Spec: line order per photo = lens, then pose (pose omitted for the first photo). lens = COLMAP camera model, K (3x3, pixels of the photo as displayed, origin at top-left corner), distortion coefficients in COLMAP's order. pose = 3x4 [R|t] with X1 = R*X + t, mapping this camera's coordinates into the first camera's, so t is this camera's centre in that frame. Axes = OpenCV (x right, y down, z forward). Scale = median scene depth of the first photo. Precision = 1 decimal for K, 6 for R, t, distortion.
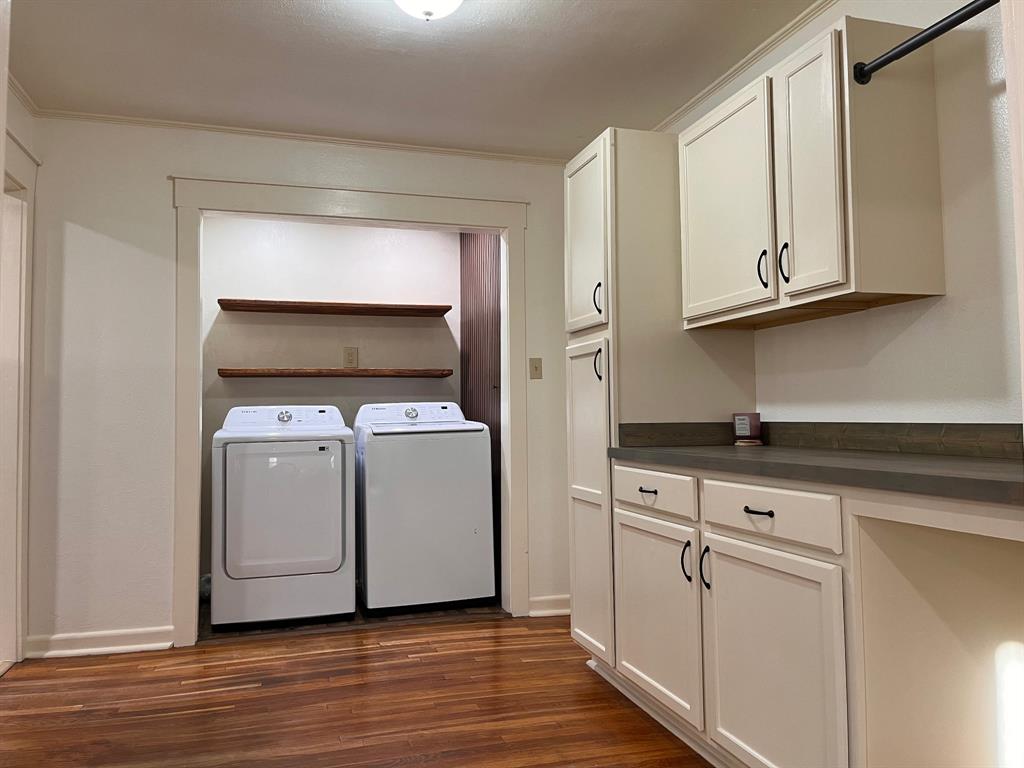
lens RADIAL K [[780.8, 0, 509.8], [0, 780.8, 387.3], [0, 0, 1]] dist [0.006188, -0.009364]
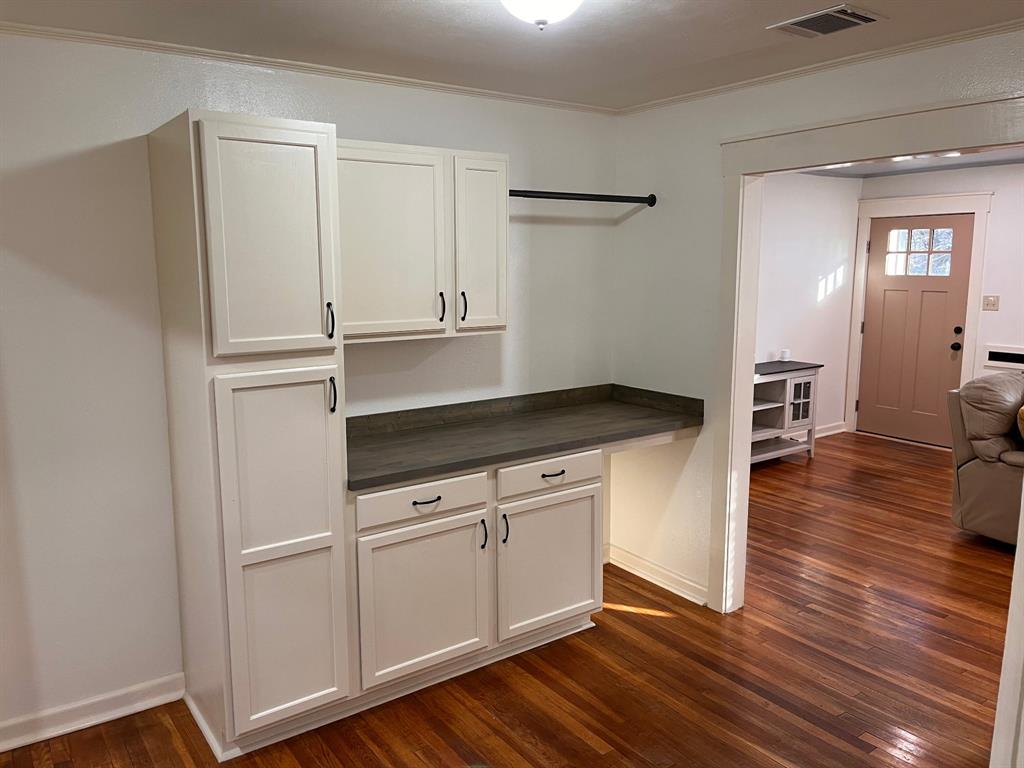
lens RADIAL K [[780.8, 0, 543.4], [0, 780.8, 379.0], [0, 0, 1]] dist [0.006188, -0.009364]
pose [[-0.351432, -0.133695, 0.926618, -0.988567], [-0.034090, 0.990922, 0.130043, -0.213065], [-0.935593, 0.014113, -0.352799, 1.339849]]
